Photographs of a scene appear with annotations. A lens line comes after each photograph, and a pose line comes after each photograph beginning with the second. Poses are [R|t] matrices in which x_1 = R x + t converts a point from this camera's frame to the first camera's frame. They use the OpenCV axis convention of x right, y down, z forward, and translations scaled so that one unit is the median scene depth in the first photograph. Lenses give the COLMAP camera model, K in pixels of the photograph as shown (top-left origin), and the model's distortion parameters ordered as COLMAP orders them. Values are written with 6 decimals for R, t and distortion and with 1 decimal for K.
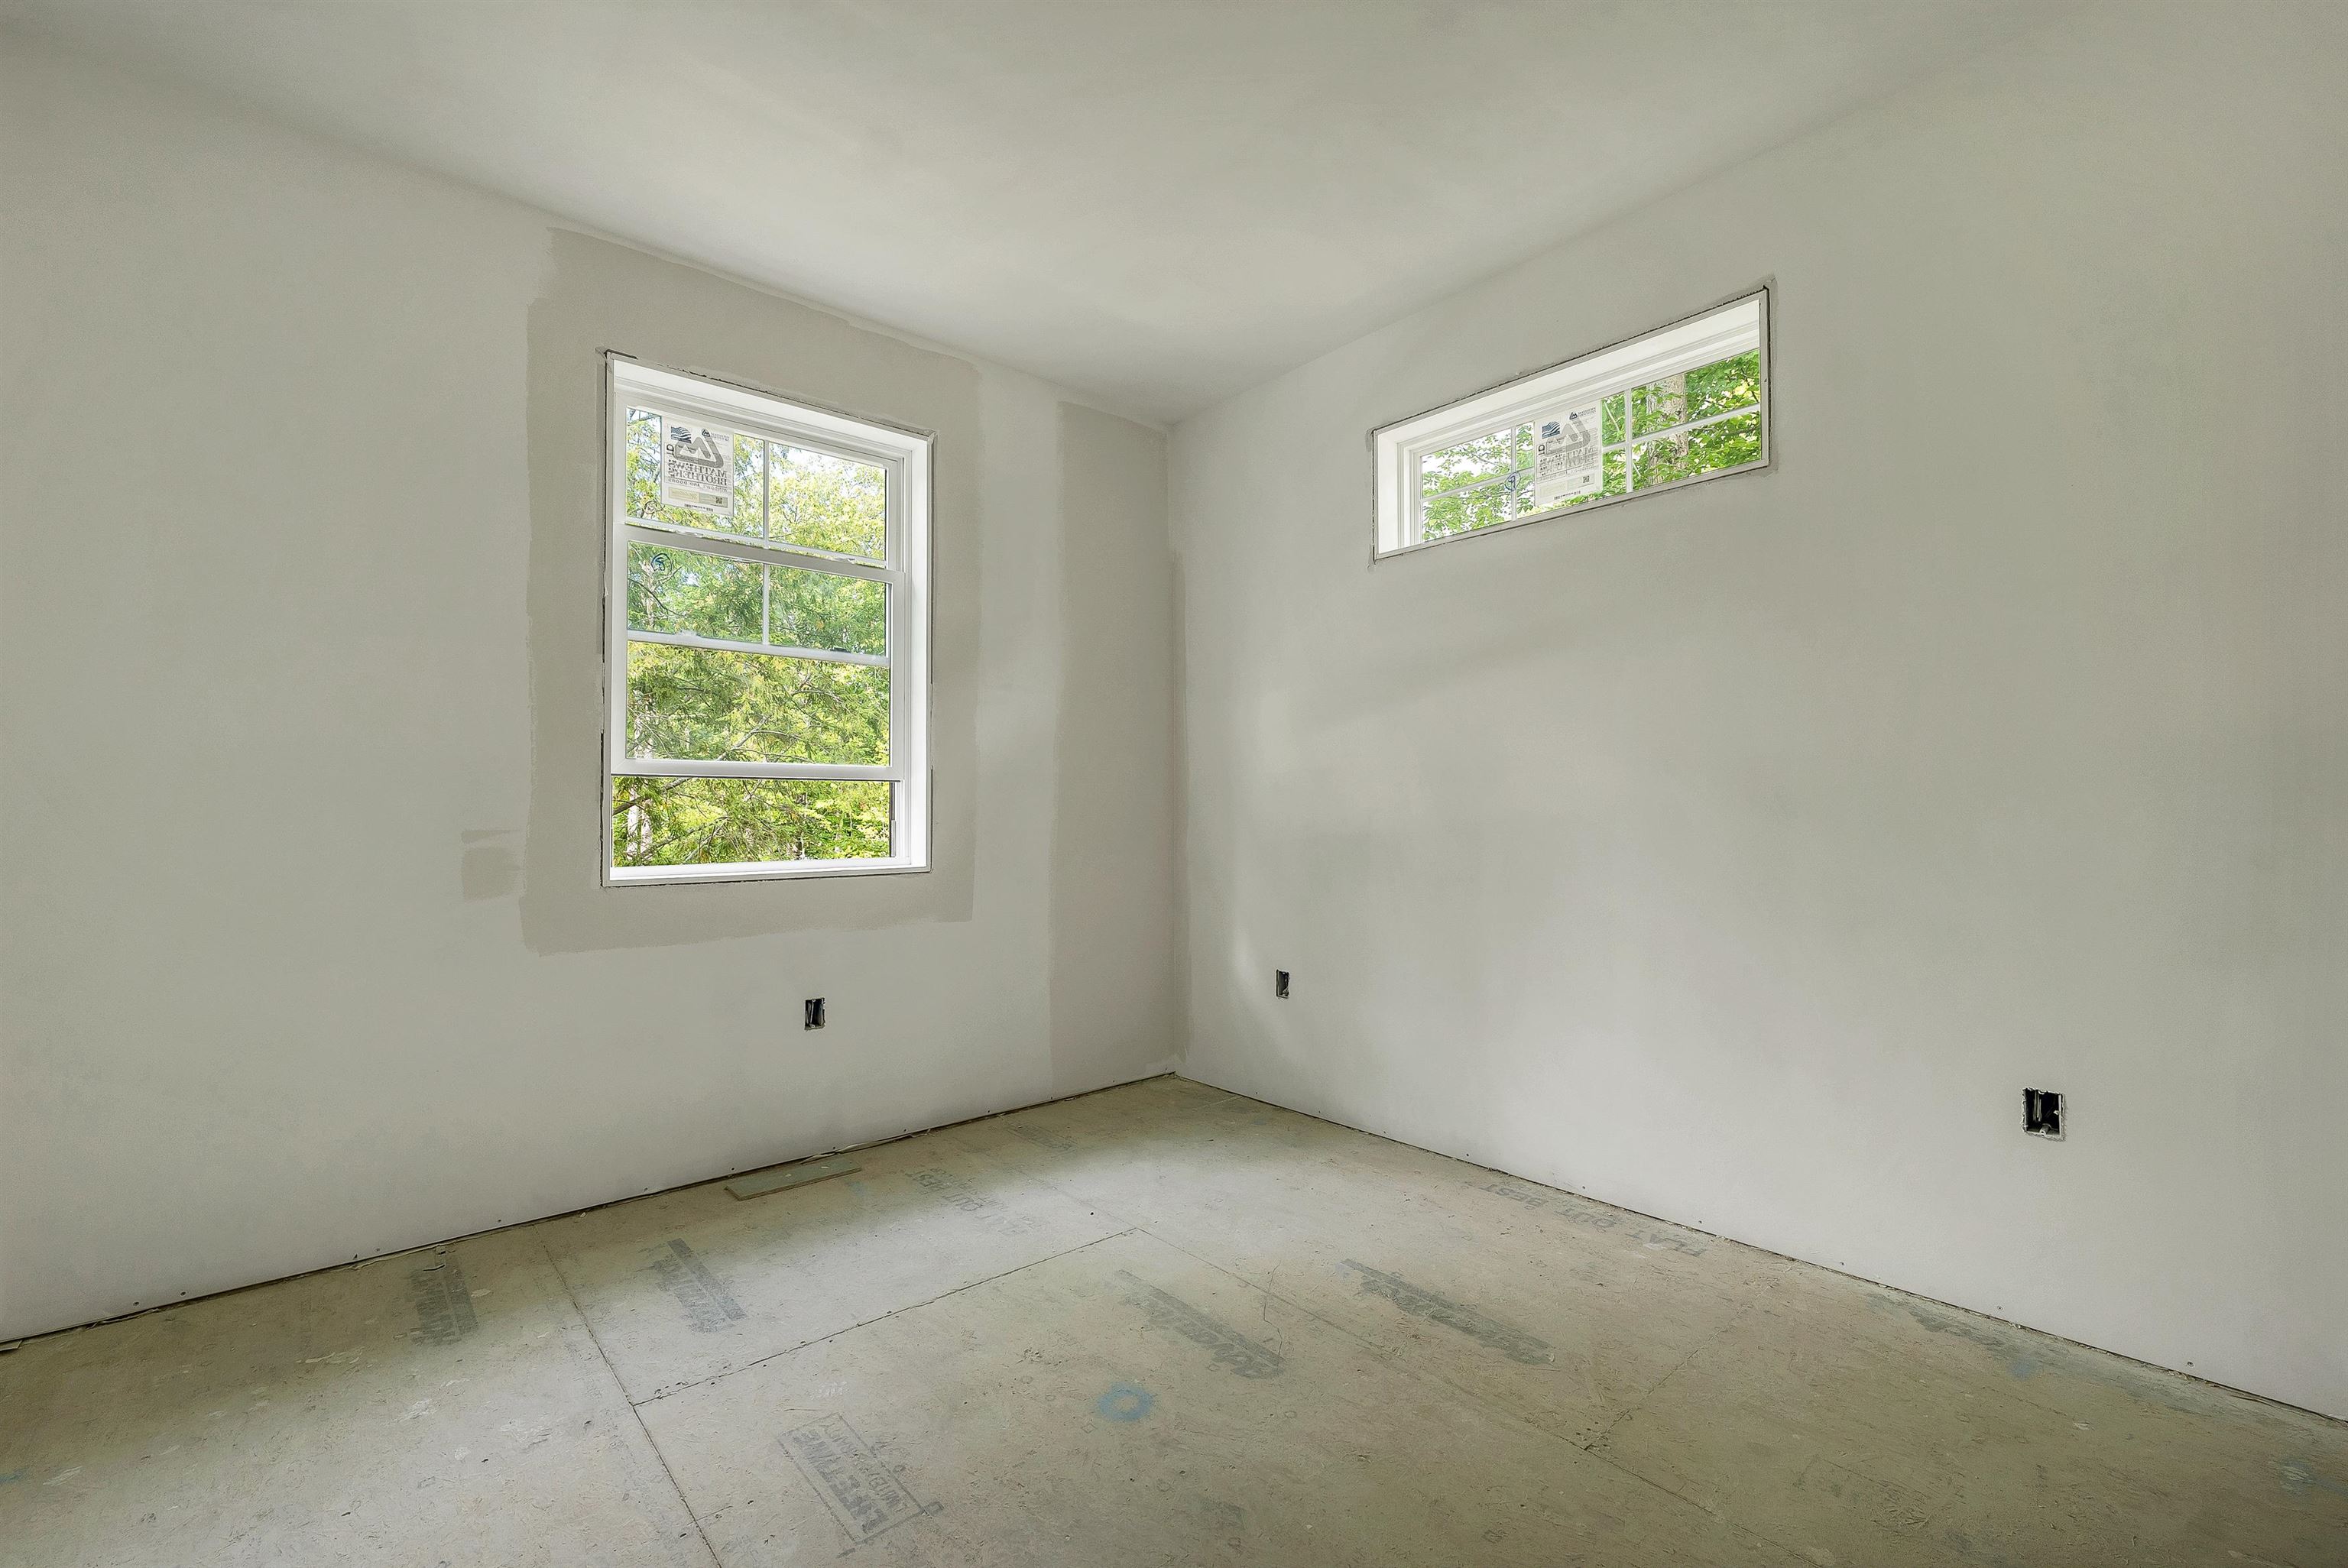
lens RADIAL K [[995.3, 0, 1165.5], [0, 995.3, 794.1], [0, 0, 1]] dist [0.001546, 0.000258]
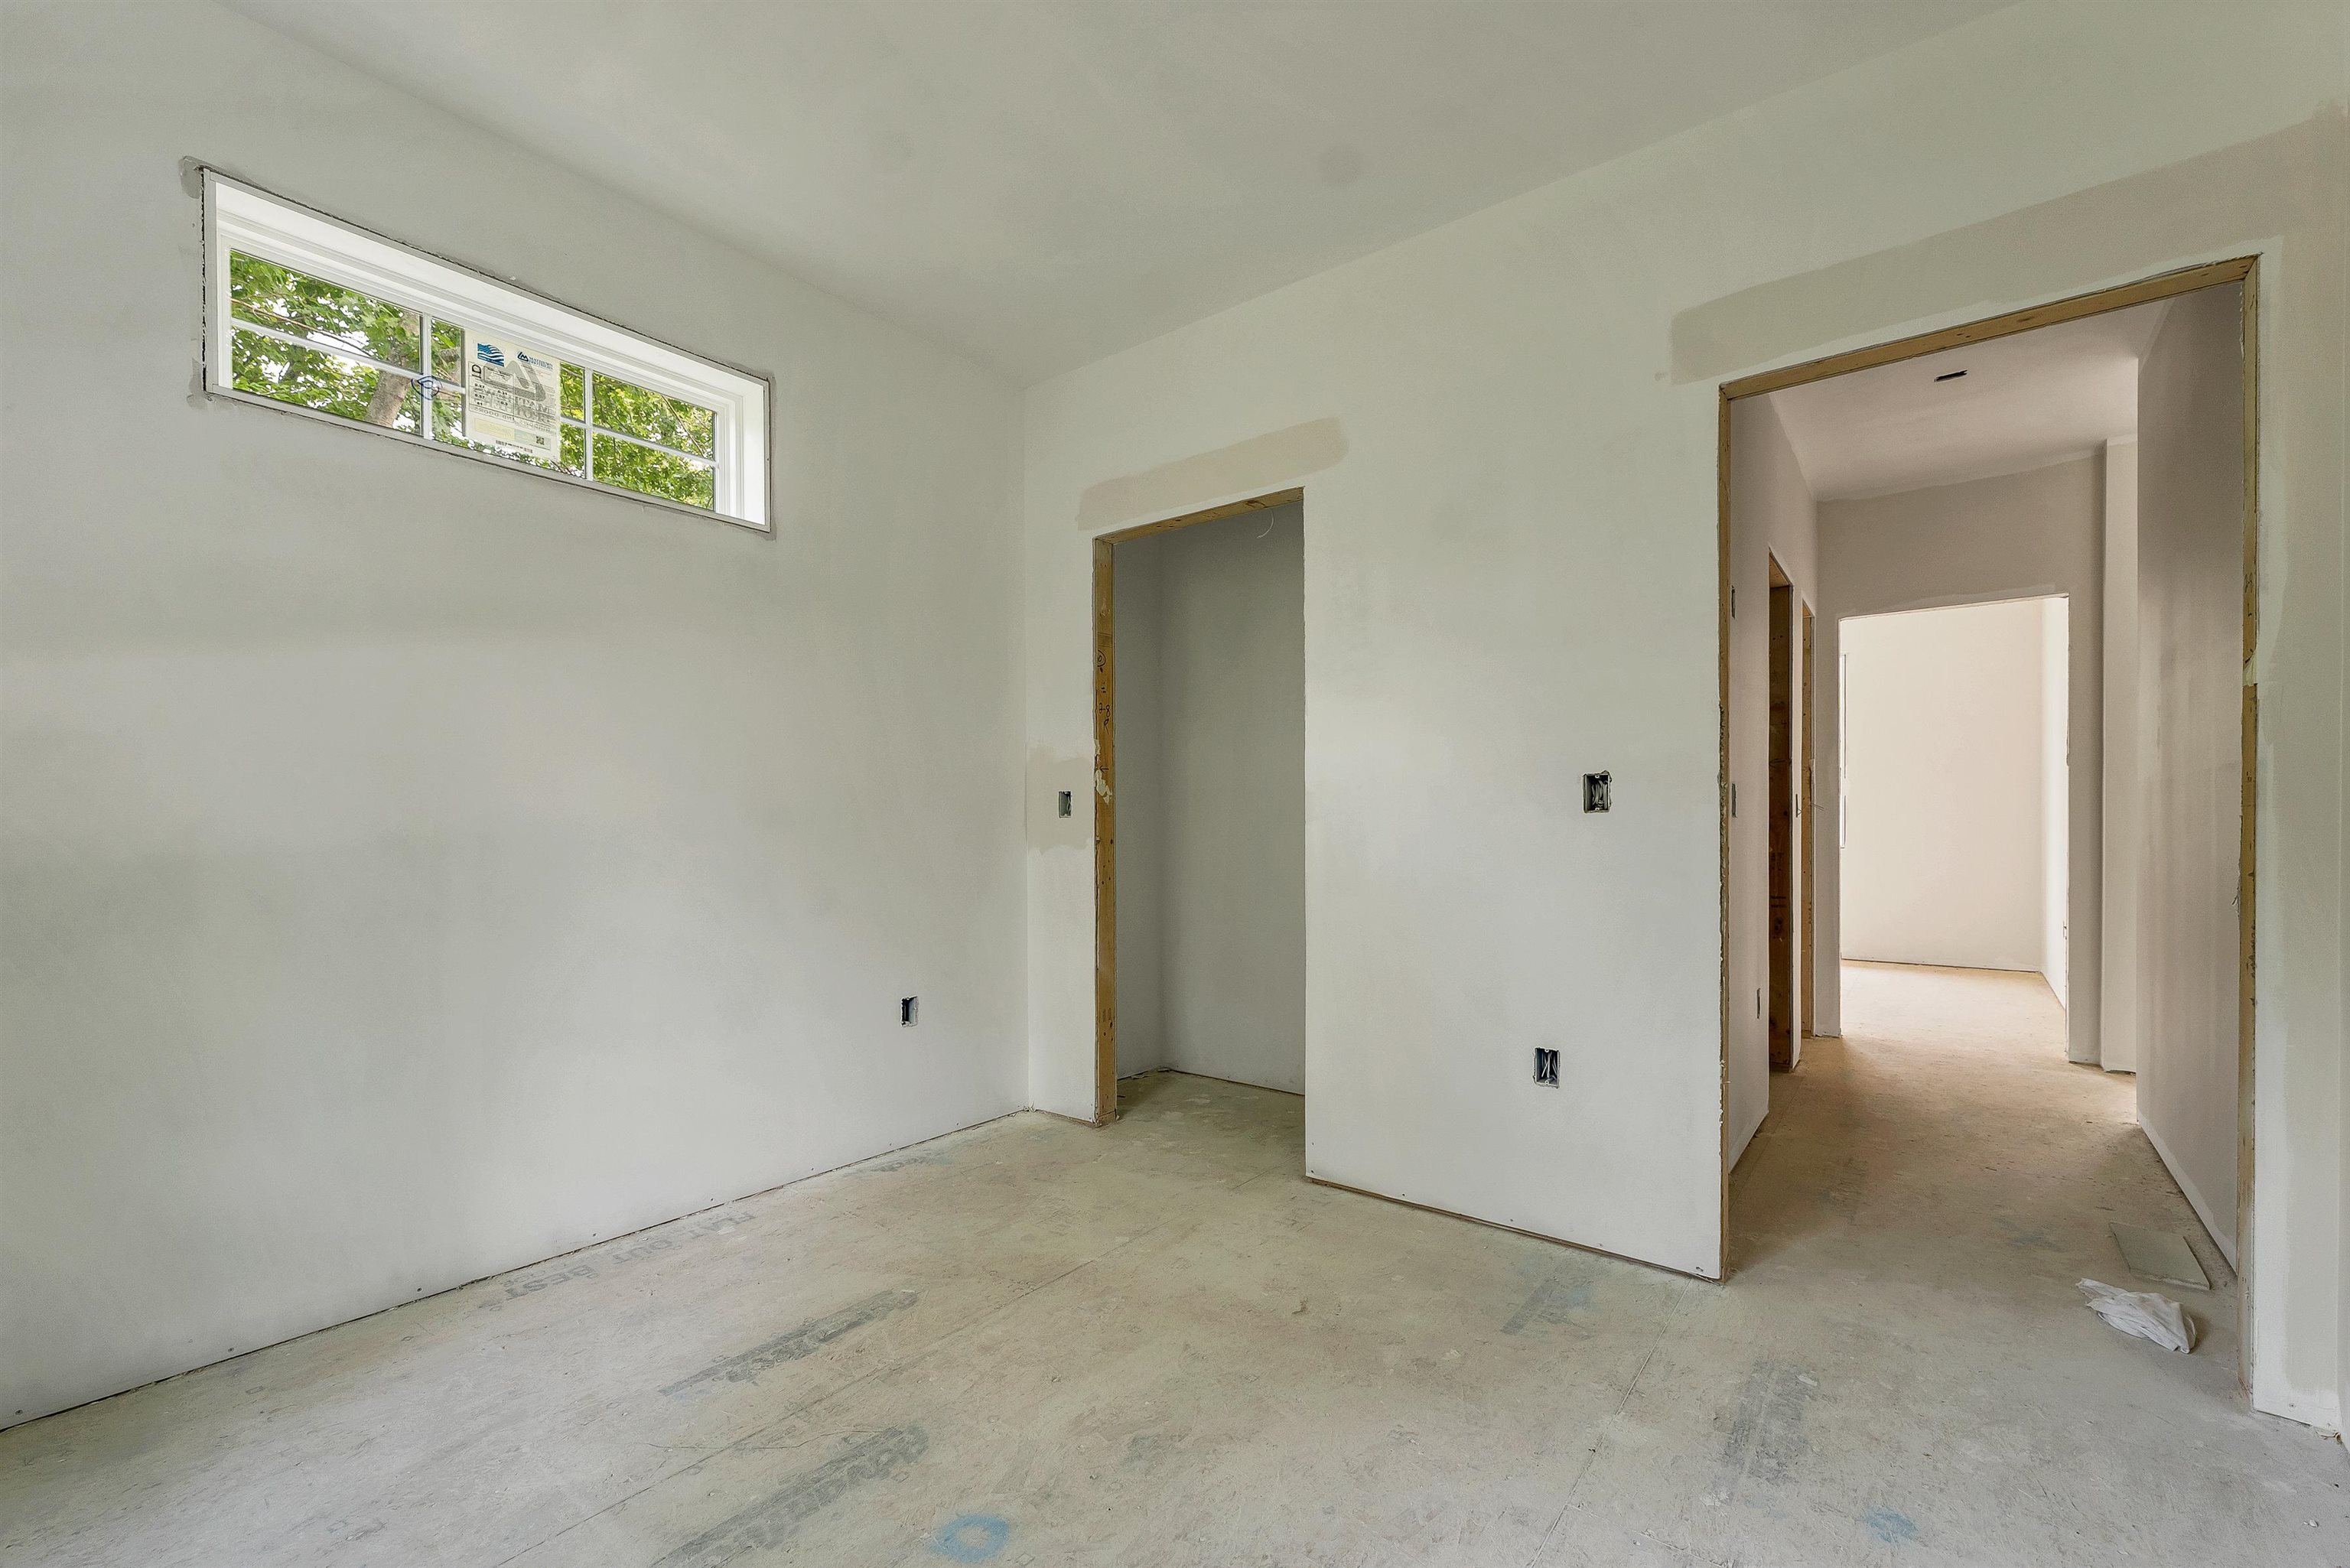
lens RADIAL K [[994.6, 0, 1176.4], [0, 994.6, 840.8], [0, 0, 1]] dist [0.000311, 0.000312]
pose [[-0.198776, -0.010902, 0.979984, -0.584825], [-0.015375, 0.999850, 0.008005, 0.018508], [-0.979924, -0.013476, -0.198914, 0.674863]]
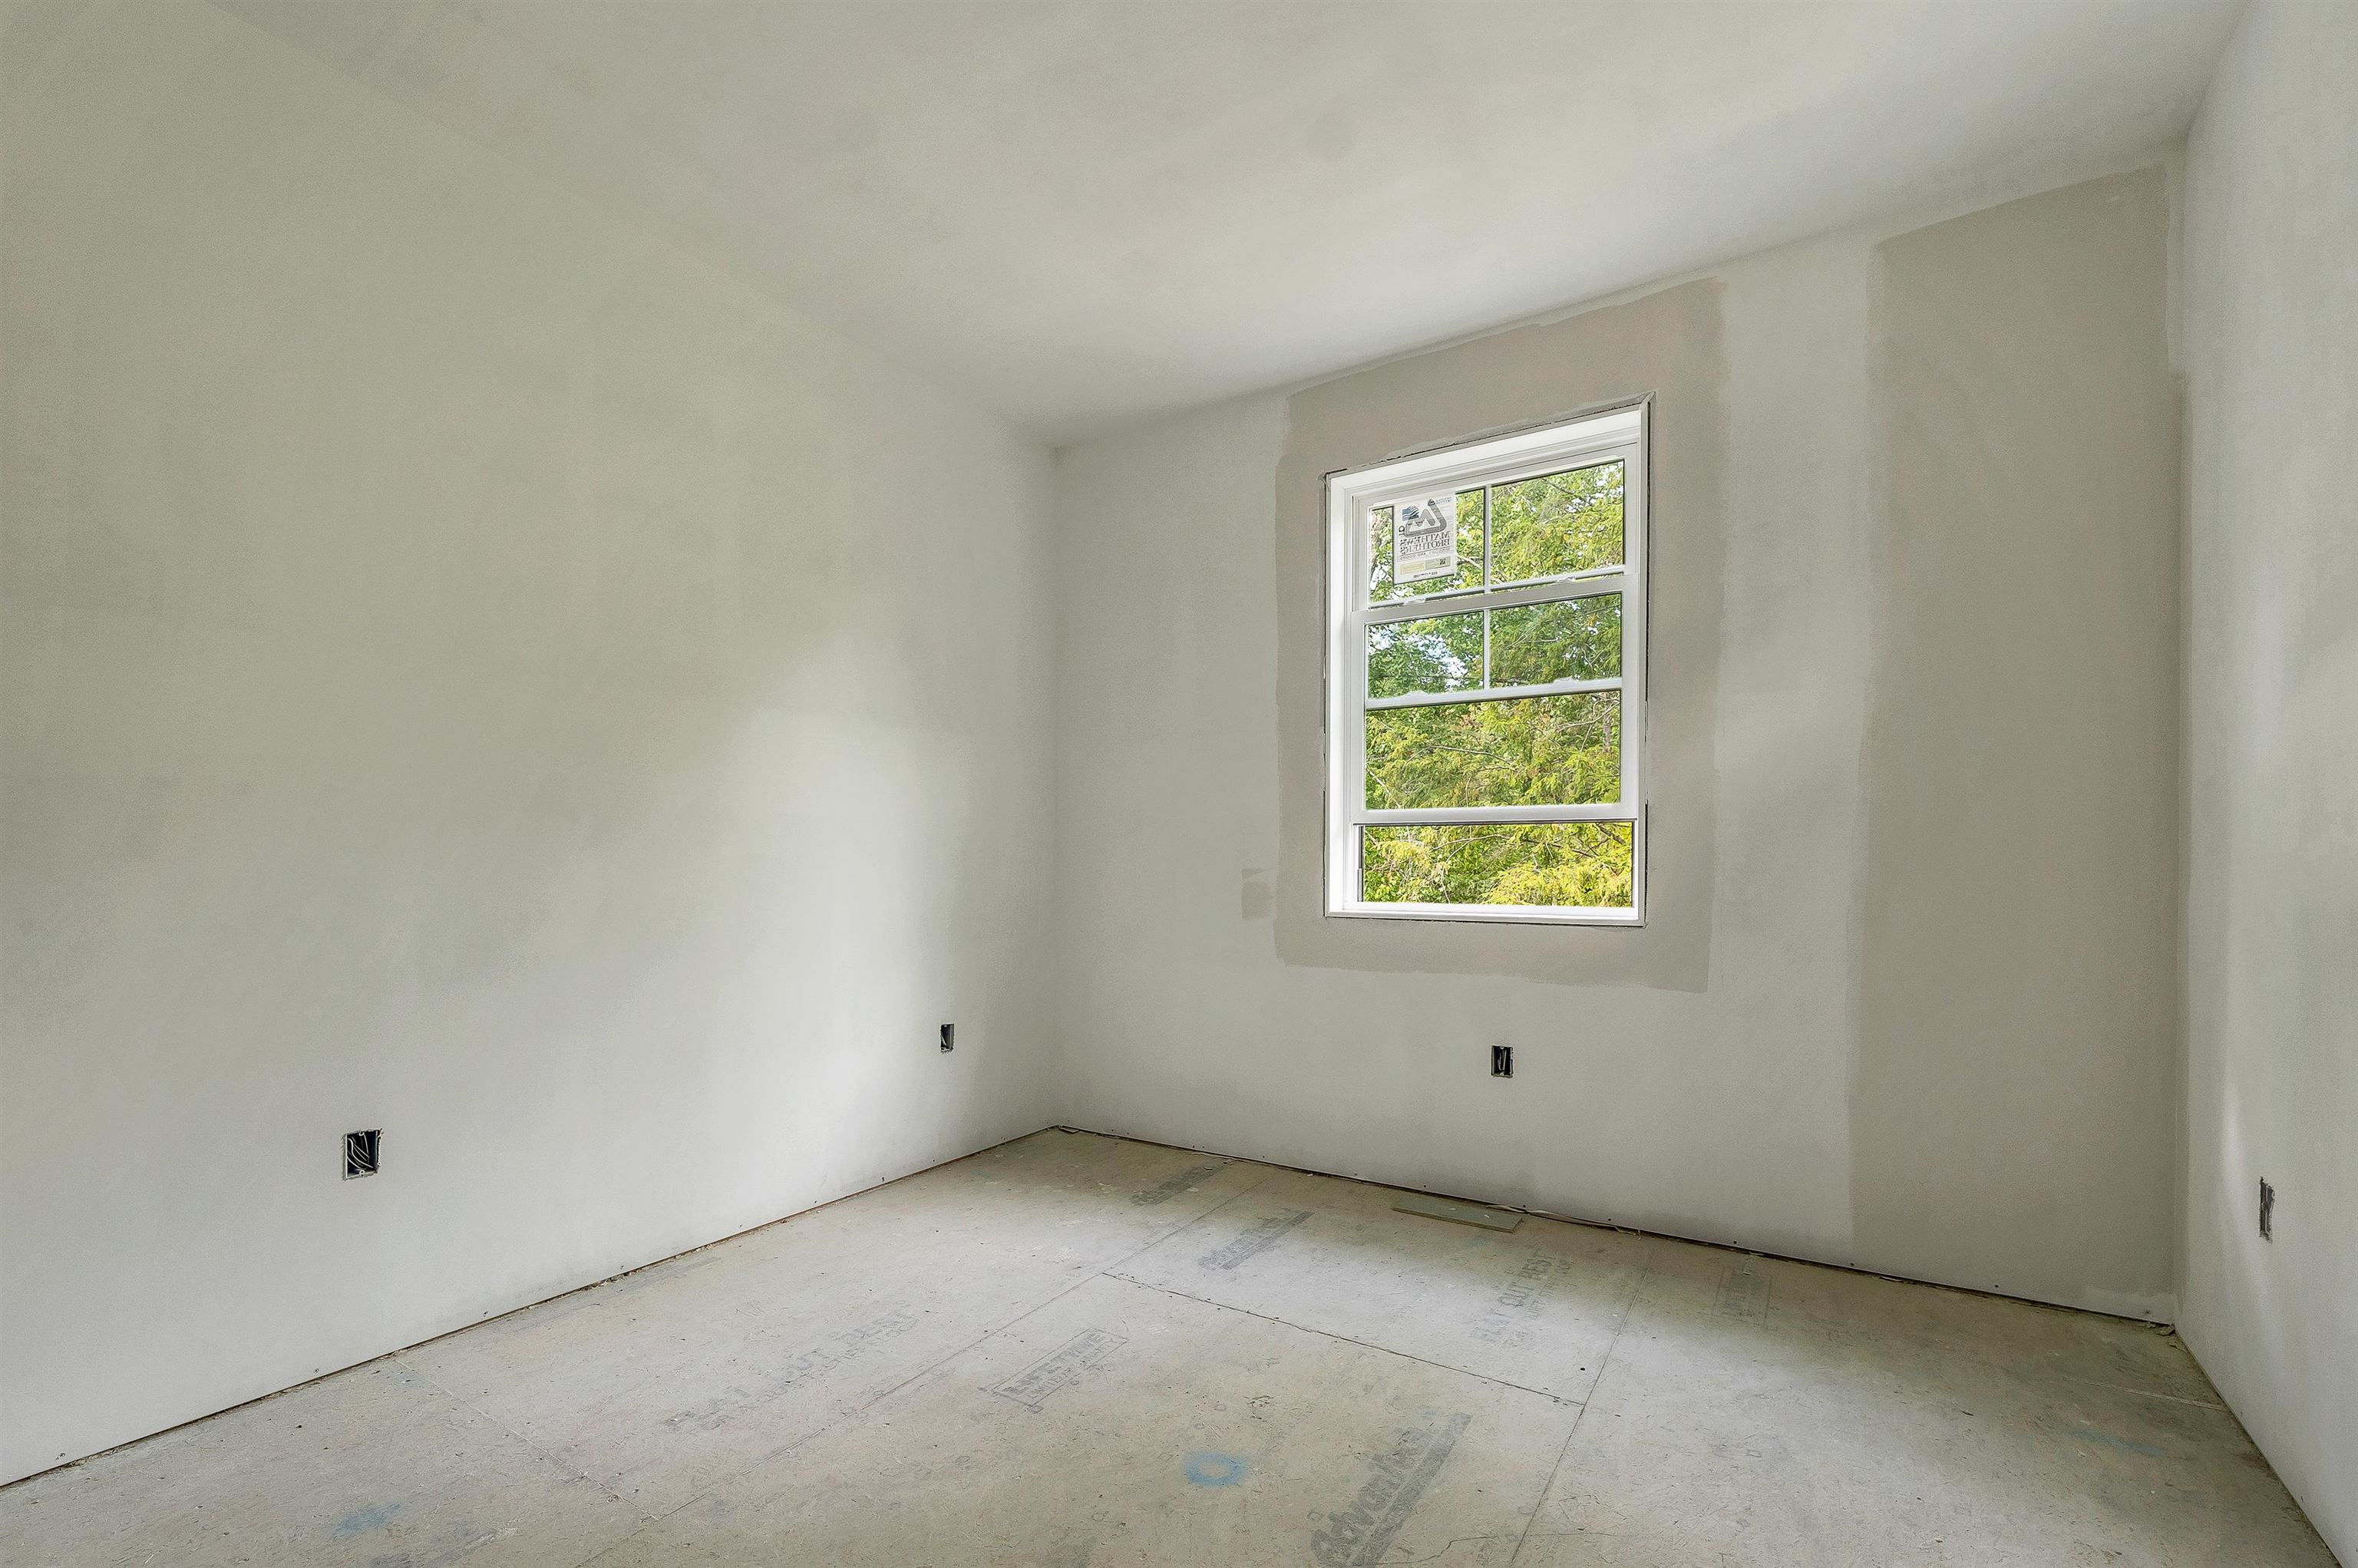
lens RADIAL K [[1023.0, 0, 1150.7], [0, 1023.0, 865.9], [0, 0, 1]] dist [0.001766, 0.000236]
pose [[0.273021, 0.009594, -0.961960, 0.596202], [0.019524, 0.999689, 0.015511, 0.007048], [0.961810, -0.023016, 0.272749, 0.456765]]
